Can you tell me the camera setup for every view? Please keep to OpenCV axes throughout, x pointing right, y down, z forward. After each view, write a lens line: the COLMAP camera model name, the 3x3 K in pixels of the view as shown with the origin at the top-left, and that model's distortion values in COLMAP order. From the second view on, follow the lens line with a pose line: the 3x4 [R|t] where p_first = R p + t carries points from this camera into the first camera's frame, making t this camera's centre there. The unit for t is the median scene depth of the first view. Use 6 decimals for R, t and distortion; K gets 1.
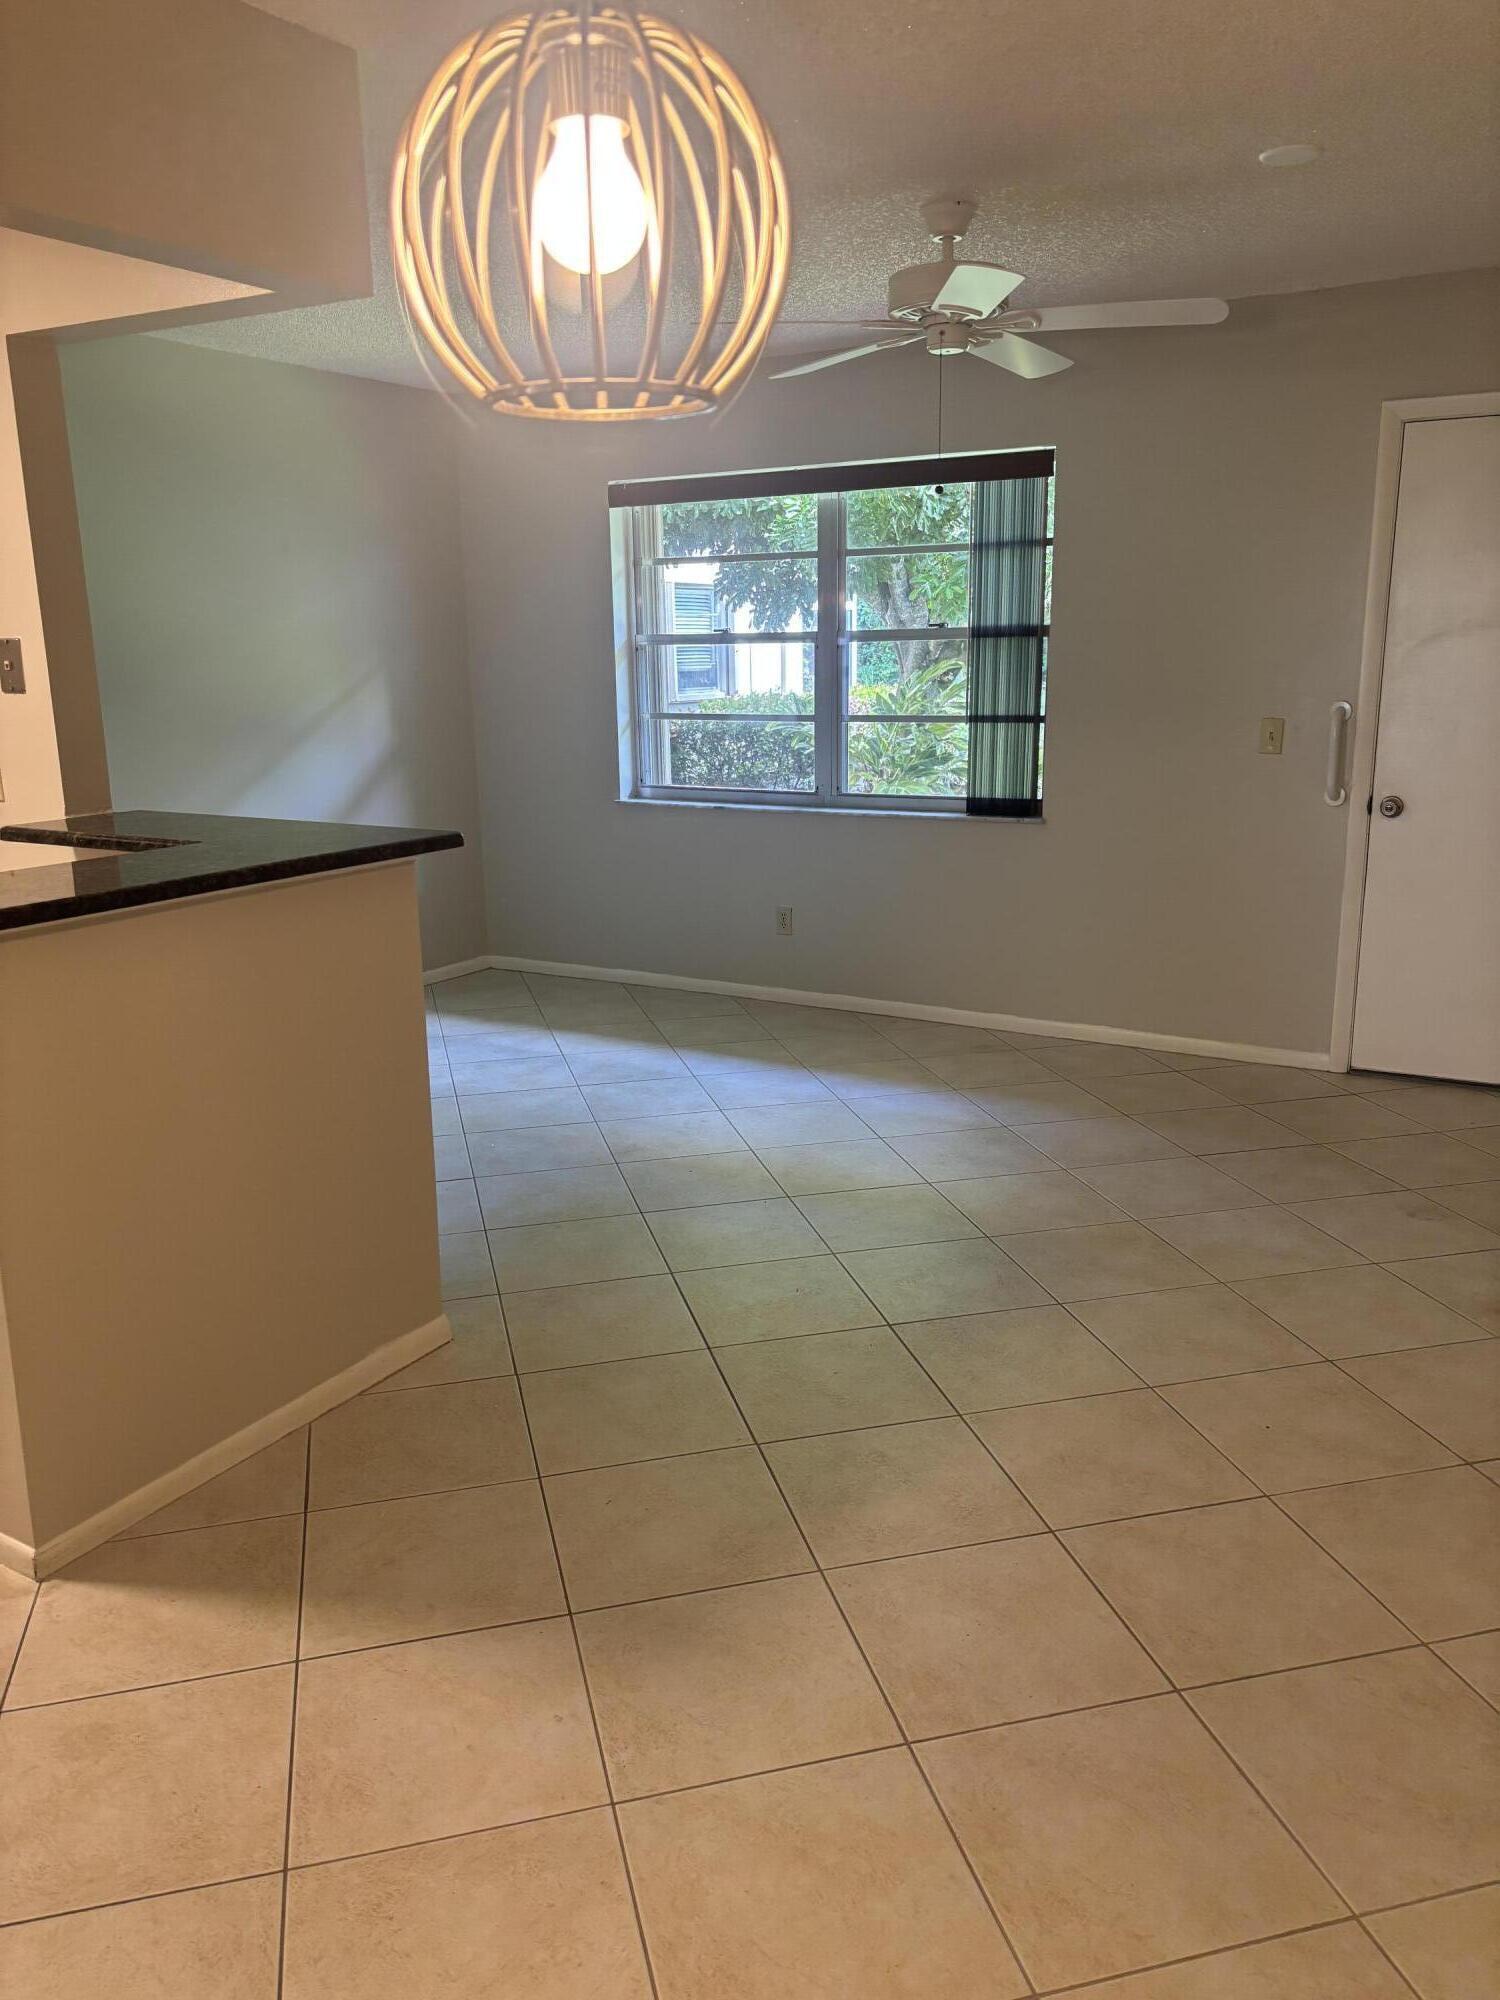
lens RADIAL K [[1502.3, 0, 755.2], [0, 1502.3, 1002.7], [0, 0, 1]] dist [0.068677, -0.075671]
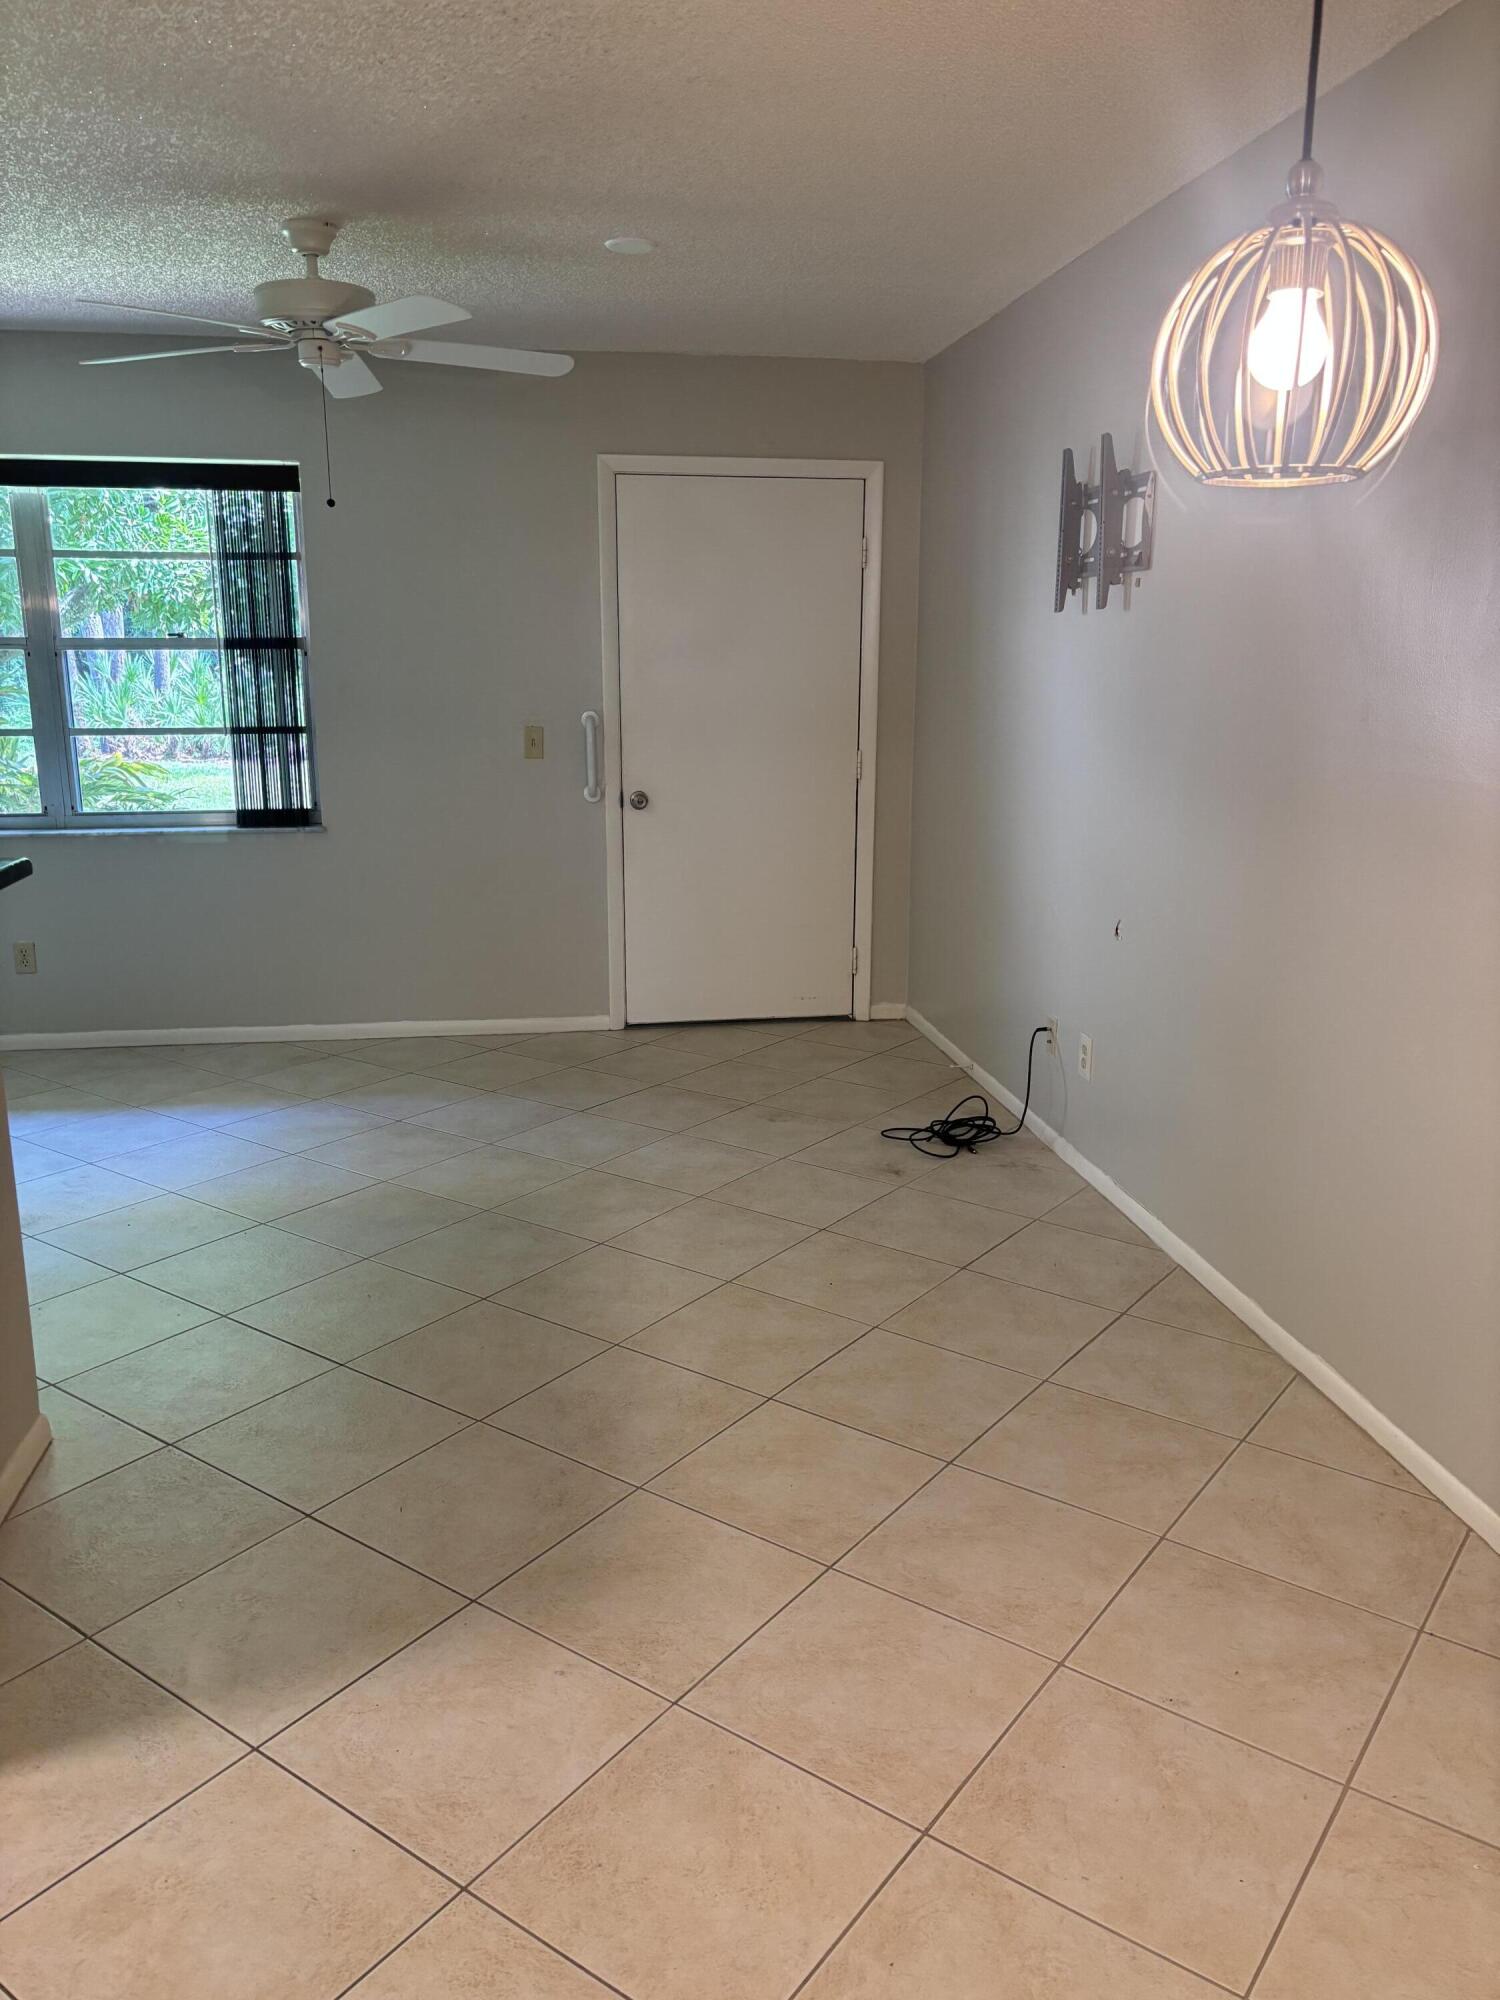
lens RADIAL K [[1502.3, 0, 743.4], [0, 1502.3, 1010.2], [0, 0, 1]] dist [0.068677, -0.075671]
pose [[0.775316, -0.133183, 0.617372, -0.264421], [0.138243, 0.989595, 0.039871, -0.001398], [-0.616259, 0.054435, 0.785660, 0.033789]]
